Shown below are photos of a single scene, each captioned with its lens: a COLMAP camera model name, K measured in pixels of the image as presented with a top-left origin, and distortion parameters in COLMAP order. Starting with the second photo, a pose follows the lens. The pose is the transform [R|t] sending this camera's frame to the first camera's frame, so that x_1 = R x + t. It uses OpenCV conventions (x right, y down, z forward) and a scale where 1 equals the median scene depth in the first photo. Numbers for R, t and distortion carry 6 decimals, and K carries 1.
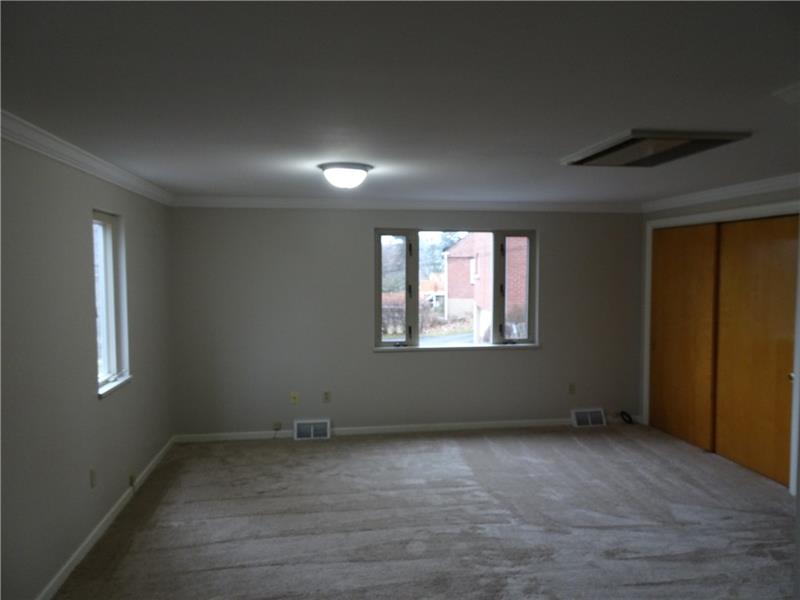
lens RADIAL K [[564.6, 0, 401.6], [0, 564.6, 299.7], [0, 0, 1]] dist [0.012642, 0.004039]
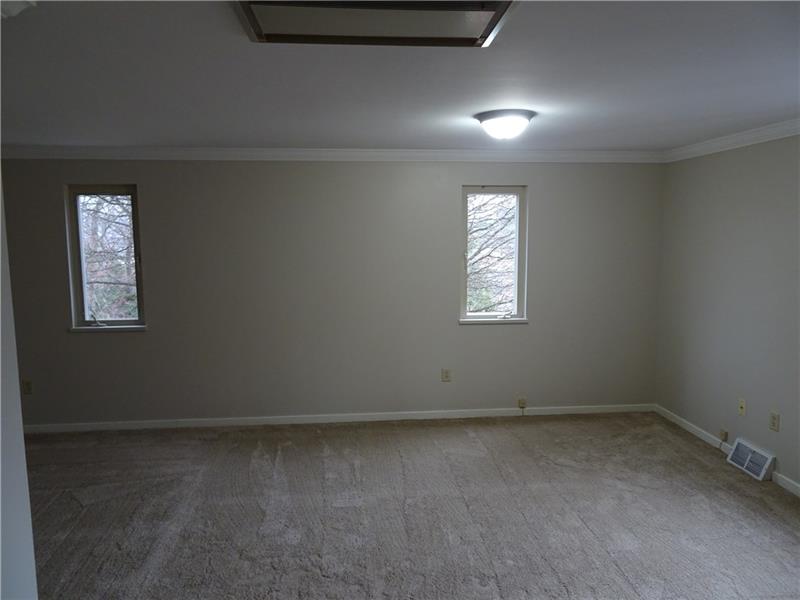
lens RADIAL K [[564.6, 0, 403.1], [0, 564.6, 299.7], [0, 0, 1]] dist [0.012642, 0.004039]
pose [[-0.041776, 0.124386, -0.991354, 0.593735], [-0.054205, 0.990477, 0.126560, -0.036571], [0.997656, 0.059023, -0.034636, 0.640115]]
